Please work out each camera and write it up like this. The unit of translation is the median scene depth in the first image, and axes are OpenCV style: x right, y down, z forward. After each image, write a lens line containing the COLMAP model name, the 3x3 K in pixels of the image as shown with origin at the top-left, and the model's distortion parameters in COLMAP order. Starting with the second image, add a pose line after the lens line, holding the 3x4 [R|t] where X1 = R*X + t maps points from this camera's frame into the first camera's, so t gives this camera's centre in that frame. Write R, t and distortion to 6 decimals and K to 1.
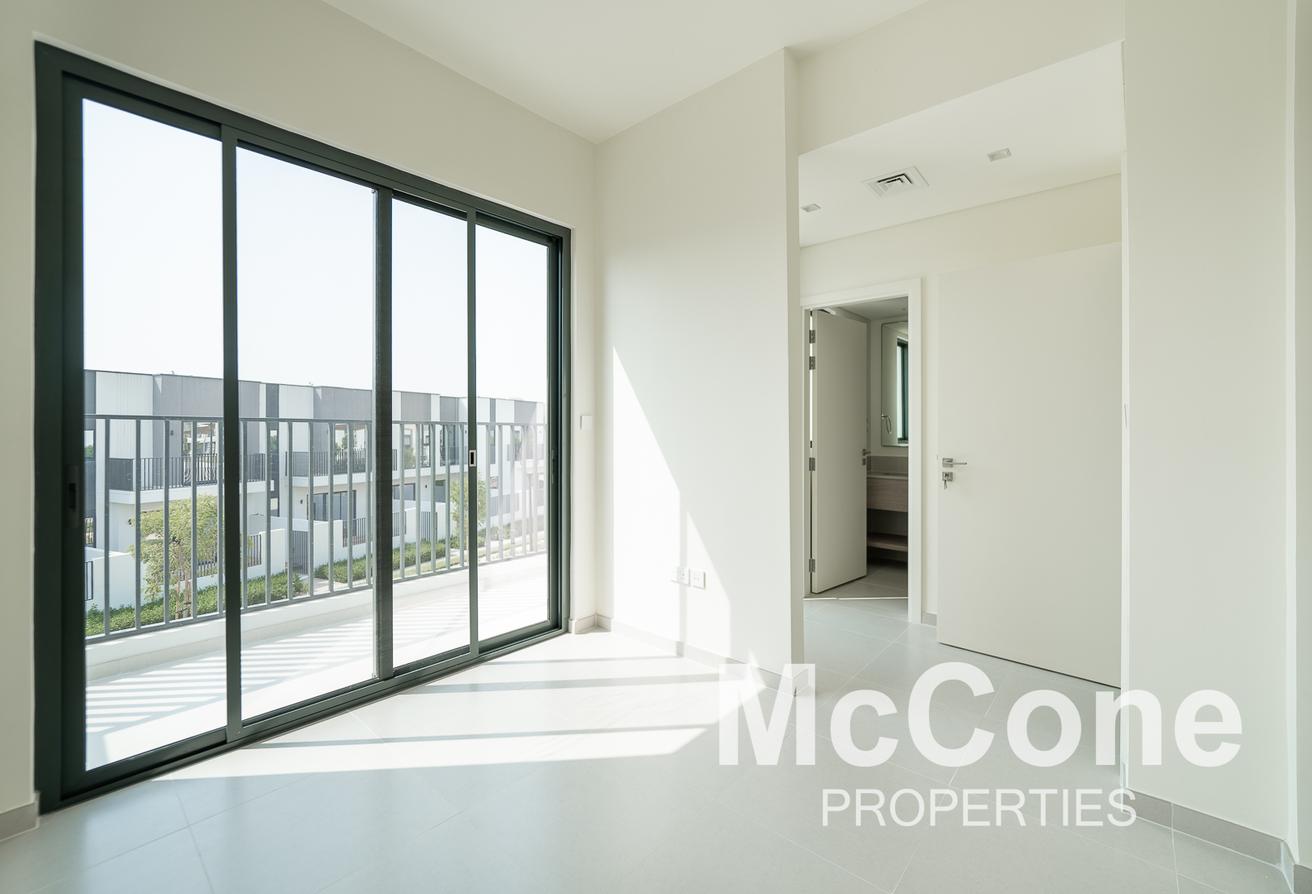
lens RADIAL K [[544.9, 0, 643.9], [0, 544.9, 428.6], [0, 0, 1]] dist [0.004242, -0.000002]
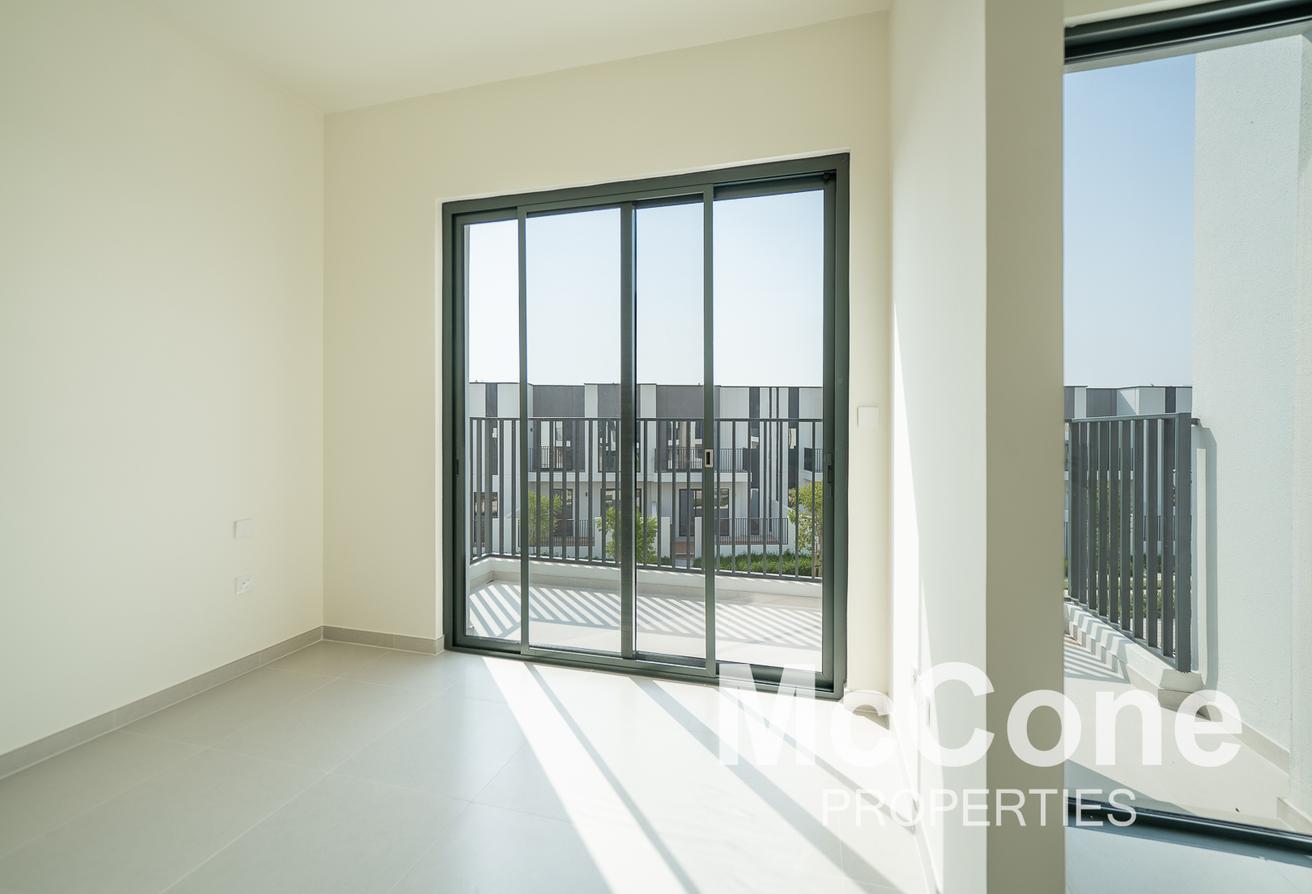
lens RADIAL K [[544.9, 0, 702.7], [0, 544.9, 429.1], [0, 0, 1]] dist [0.004242, -0.000002]
pose [[0.465398, 0.000409, -0.885102, 0.497624], [0.000011, 1.000000, 0.000468, 0.005805], [0.885102, -0.000228, 0.465398, 0.570367]]
